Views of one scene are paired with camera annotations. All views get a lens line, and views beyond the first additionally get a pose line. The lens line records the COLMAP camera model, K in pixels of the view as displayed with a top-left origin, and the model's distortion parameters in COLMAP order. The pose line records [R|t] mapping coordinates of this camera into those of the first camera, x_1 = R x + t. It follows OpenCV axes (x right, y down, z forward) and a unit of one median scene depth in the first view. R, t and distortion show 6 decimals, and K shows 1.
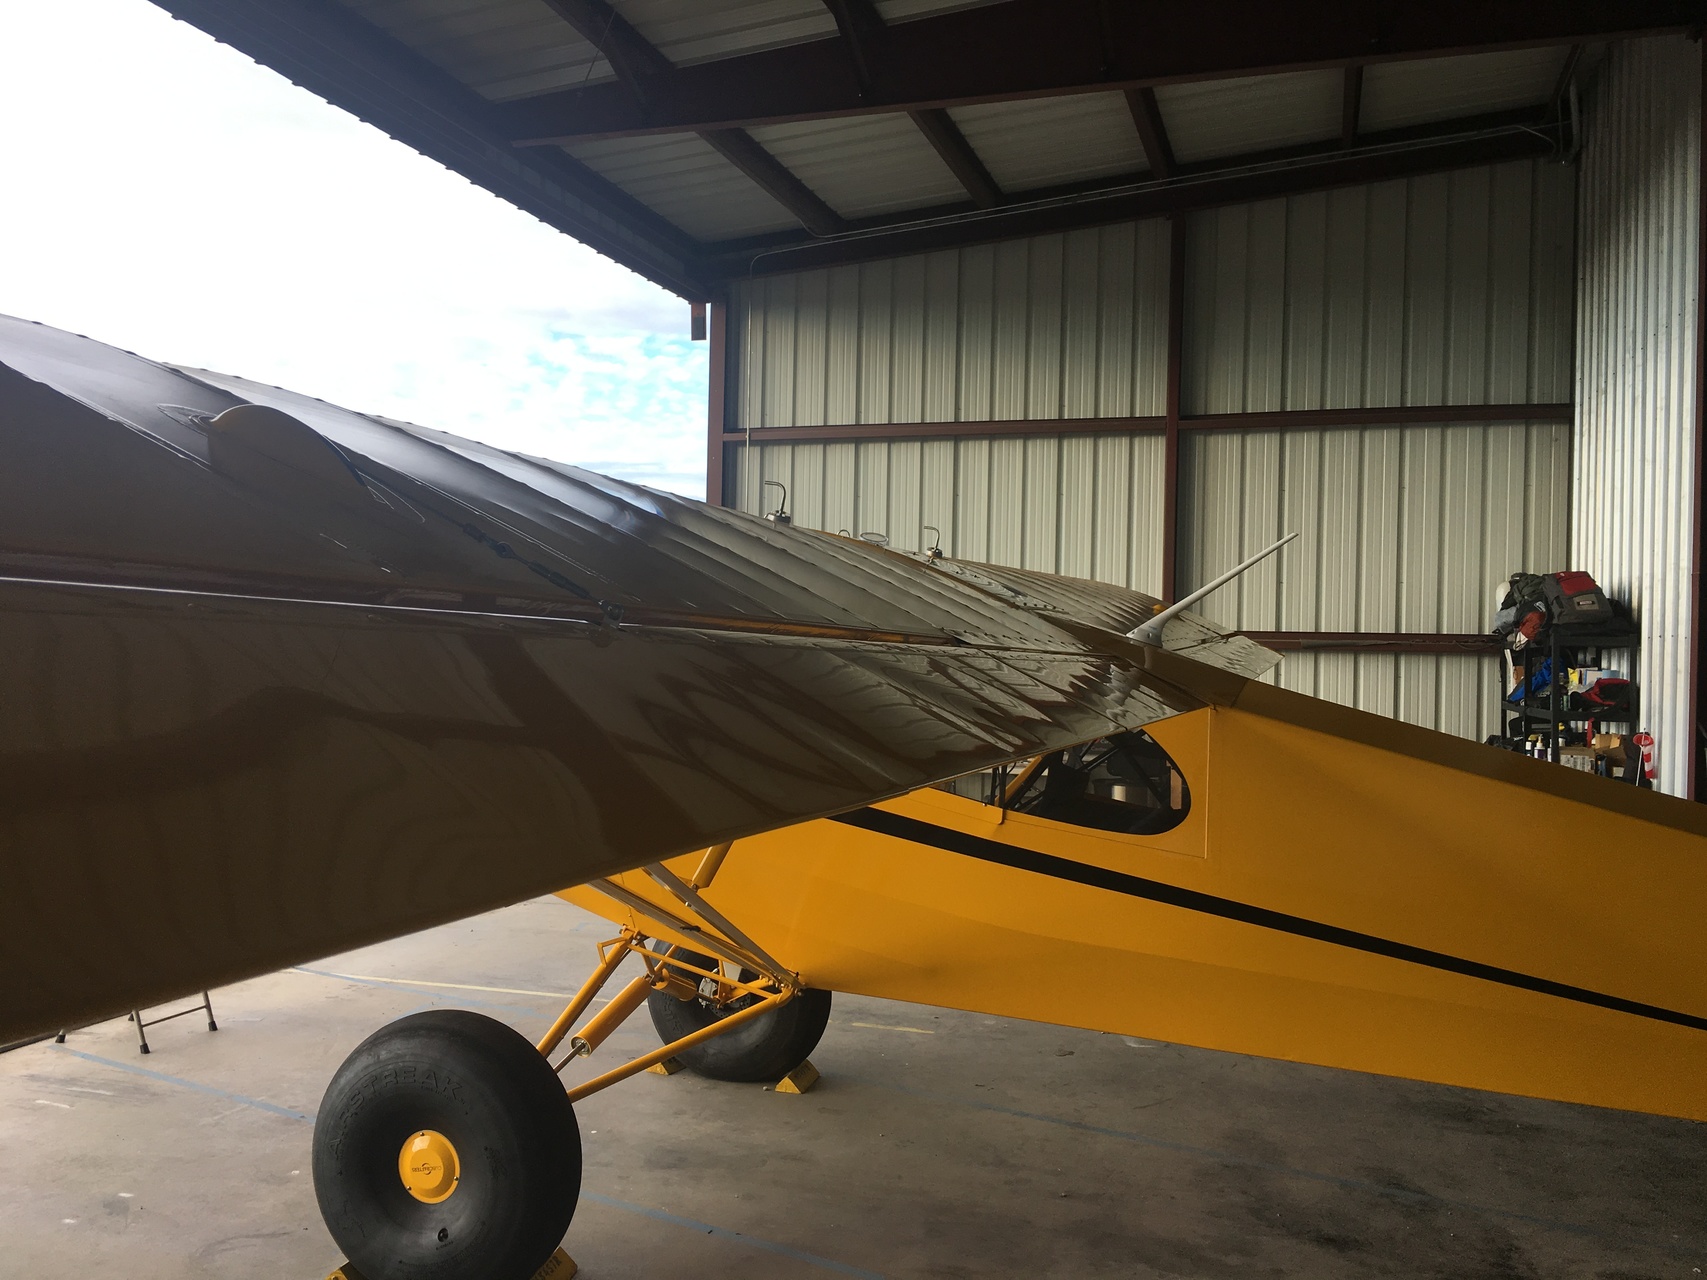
lens RADIAL K [[1447.2, 0, 849.3], [0, 1447.2, 641.4], [0, 0, 1]] dist [0.077210, -0.102291]
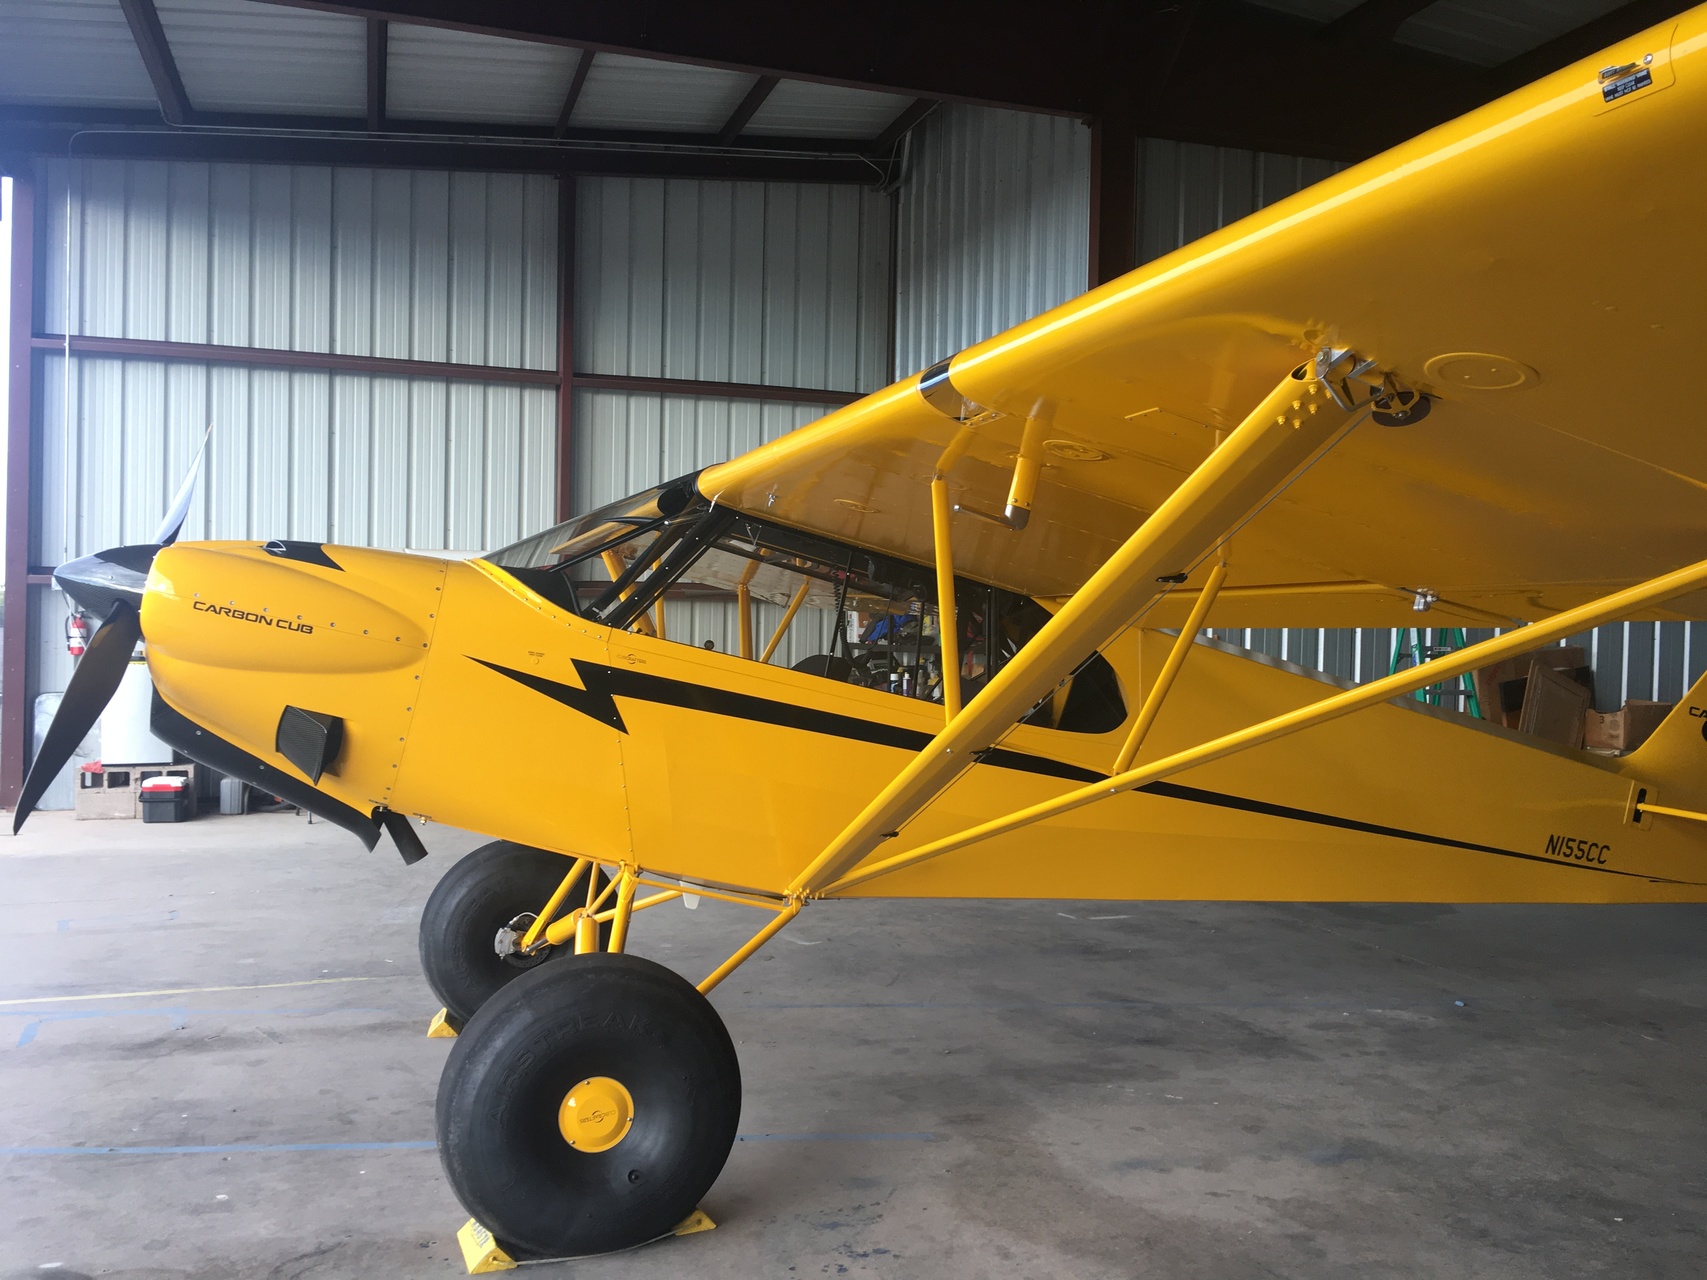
lens RADIAL K [[1447.2, 0, 847.9], [0, 1447.2, 638.9], [0, 0, 1]] dist [0.077210, -0.102291]
pose [[0.808344, -0.014035, 0.588543, -0.478011], [-0.001700, 0.999656, 0.026174, 0.014975], [-0.588708, -0.022158, 0.808042, 0.092556]]
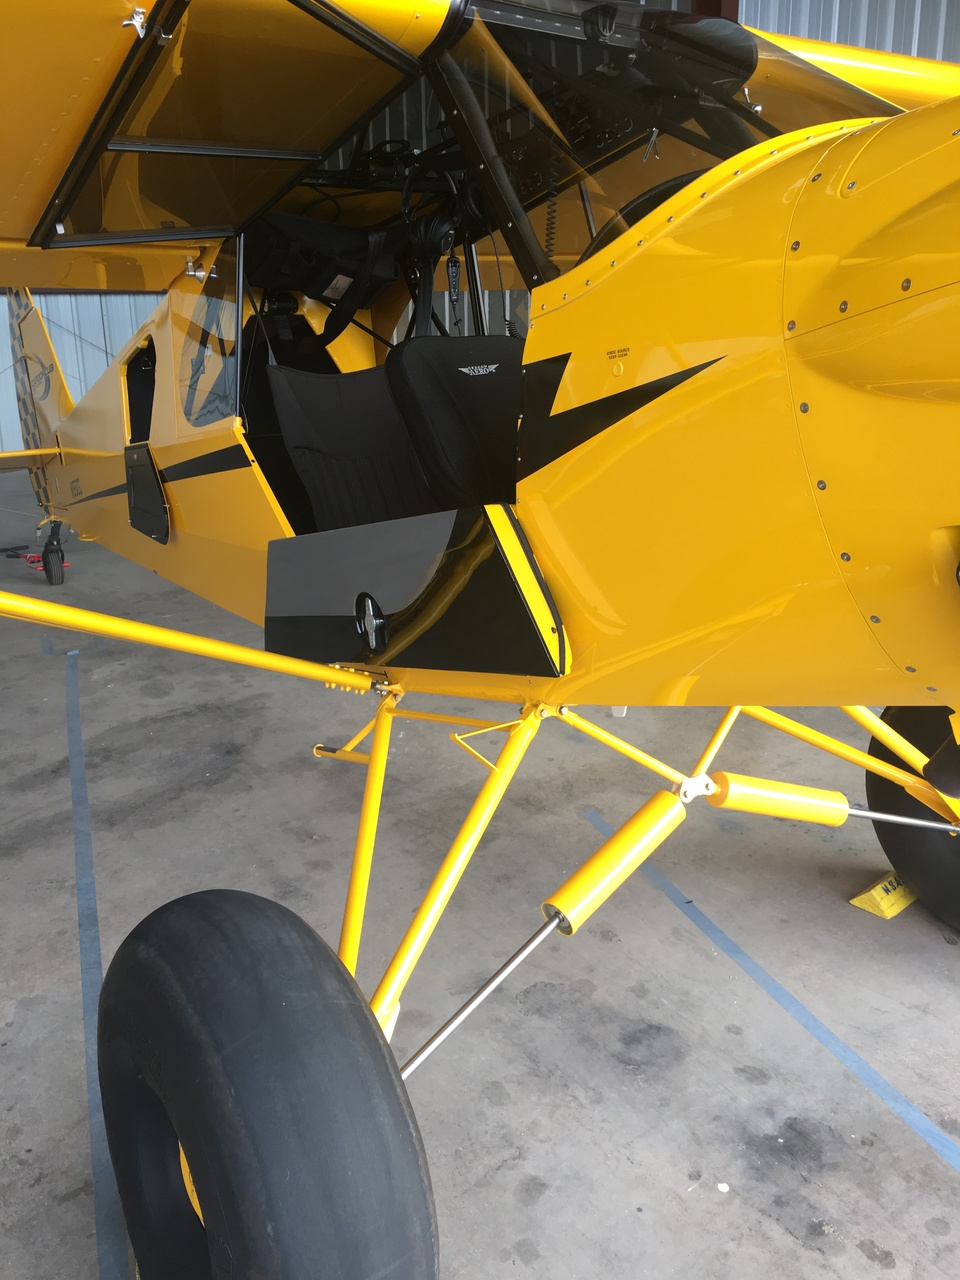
lens RADIAL K [[1085.2, 0, 493.3], [0, 1085.2, 646.6], [0, 0, 1]] dist [0.077210, -0.102291]
pose [[-0.806531, -0.182596, 0.562287, -0.261758], [-0.003002, 0.952360, 0.304961, 0.033113], [-0.591184, 0.244273, -0.768656, 1.162335]]
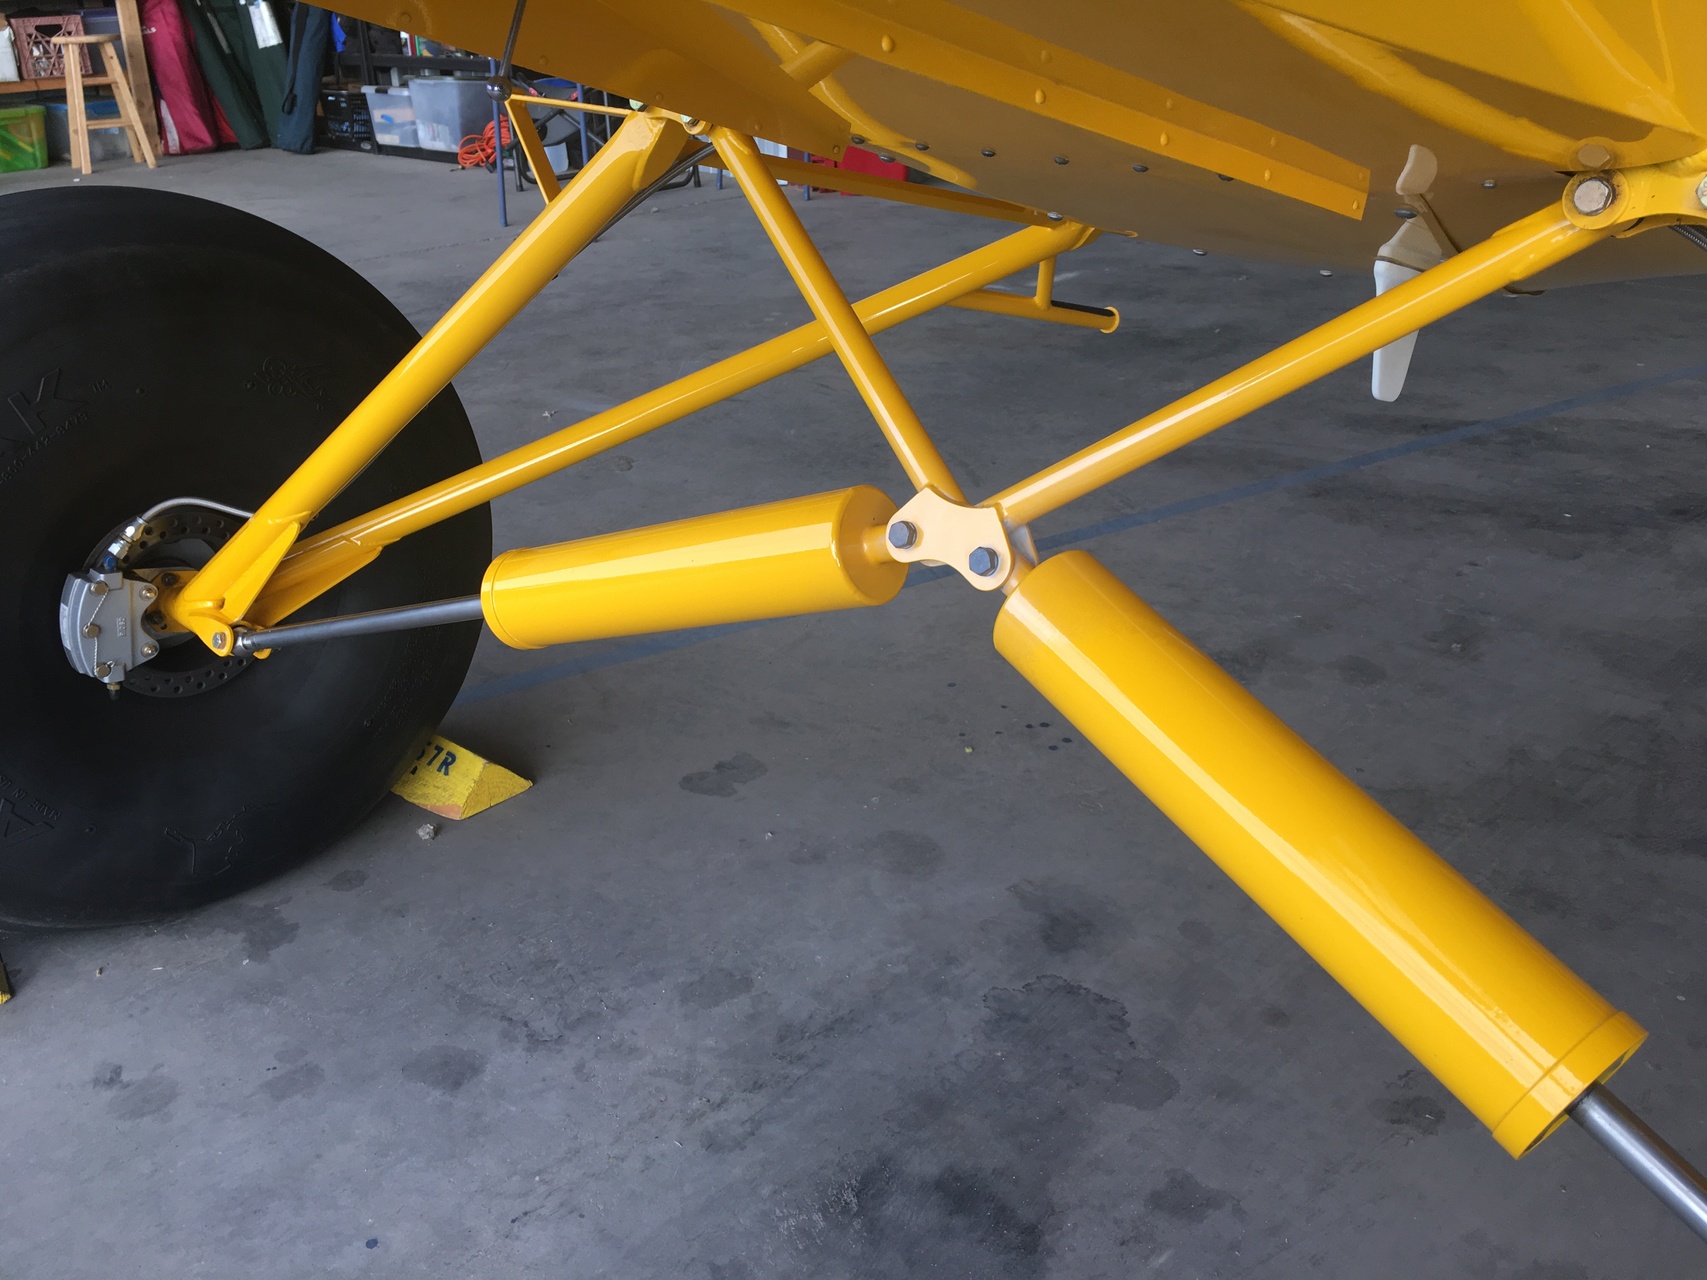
lens RADIAL K [[1447.2, 0, 854.0], [0, 1447.2, 642.9], [0, 0, 1]] dist [0.077210, -0.102291]
pose [[0.429461, -0.404905, 0.807227, -0.239903], [0.019314, 0.897768, 0.440044, 0.139996], [-0.902879, -0.173391, 0.393377, 0.793974]]
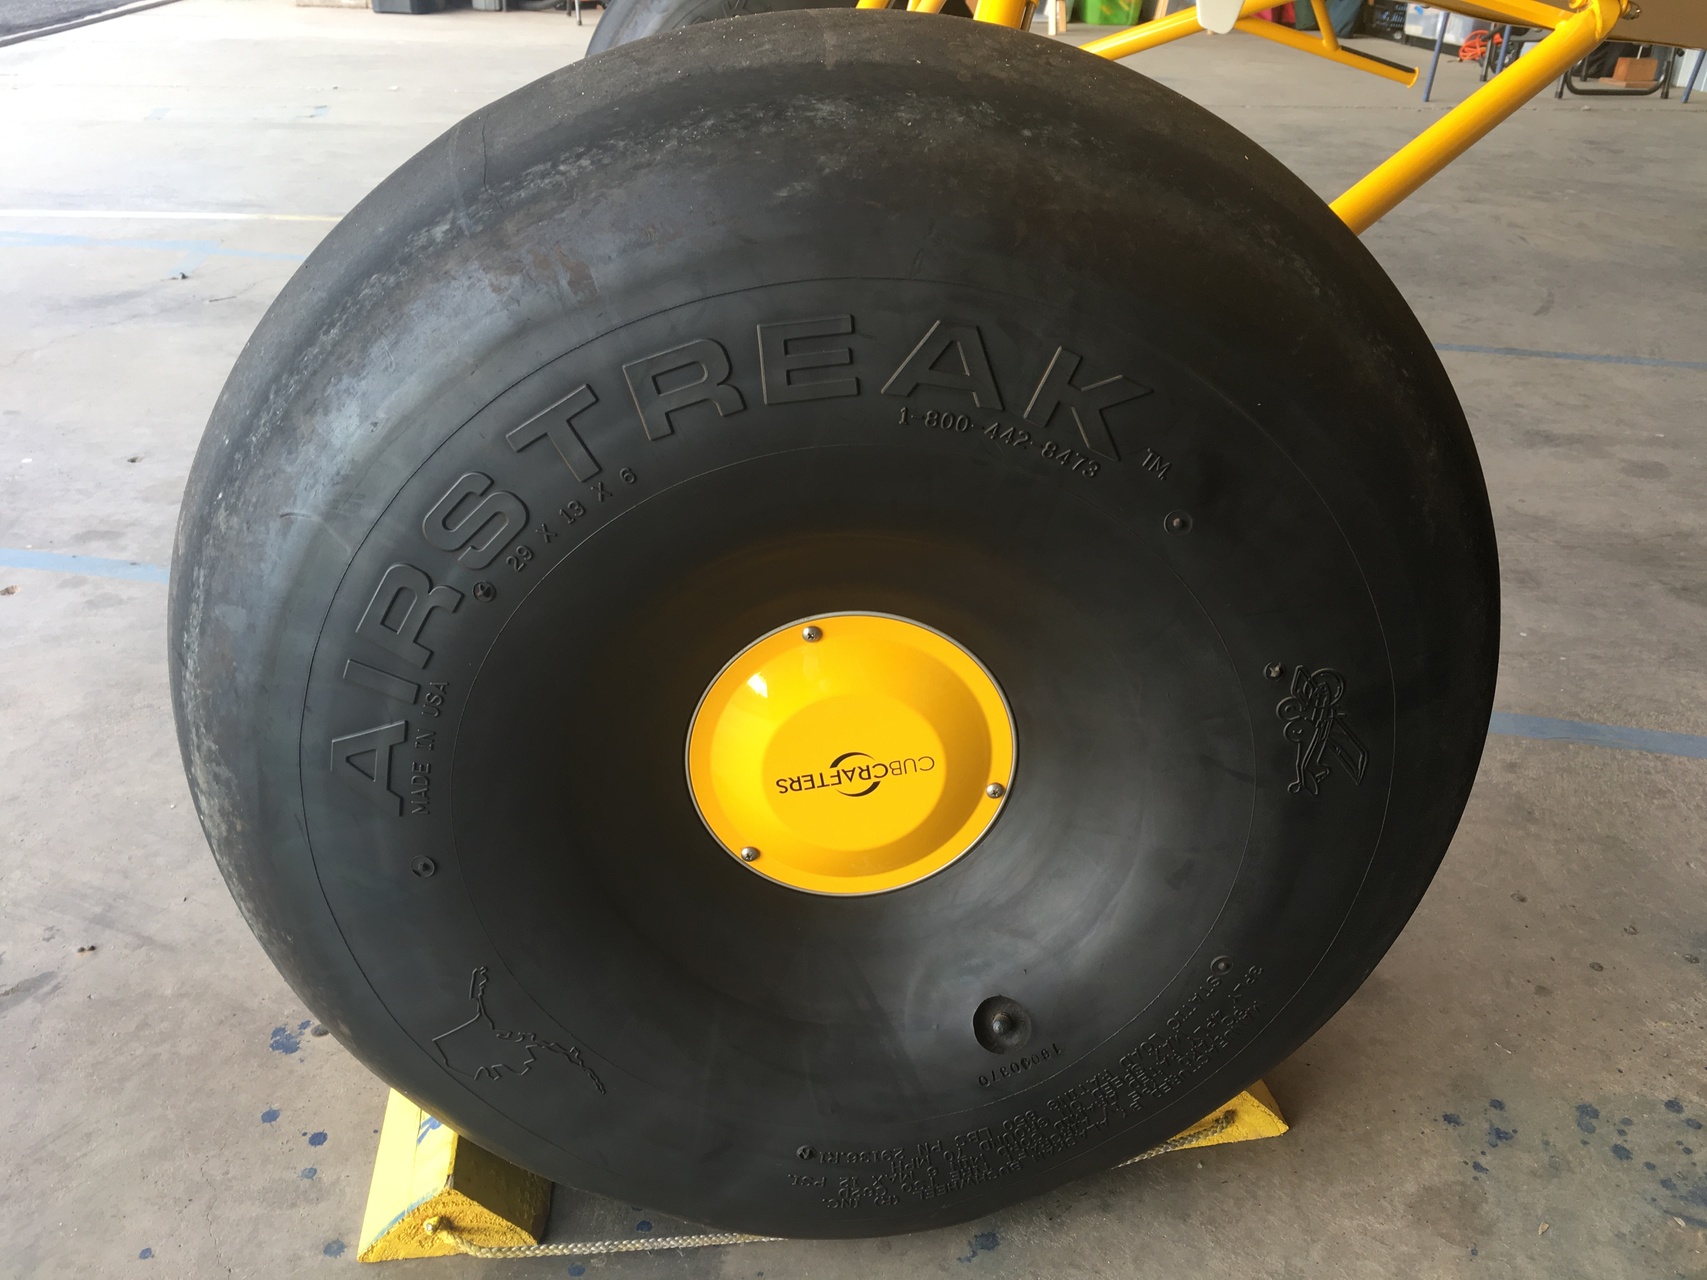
lens RADIAL K [[1447.2, 0, 851.1], [0, 1447.2, 642.2], [0, 0, 1]] dist [0.077210, -0.102291]
pose [[0.930321, -0.161239, 0.329401, -0.238175], [-0.014959, 0.880741, 0.473362, 0.162385], [-0.366441, -0.445306, 0.816960, 0.559167]]
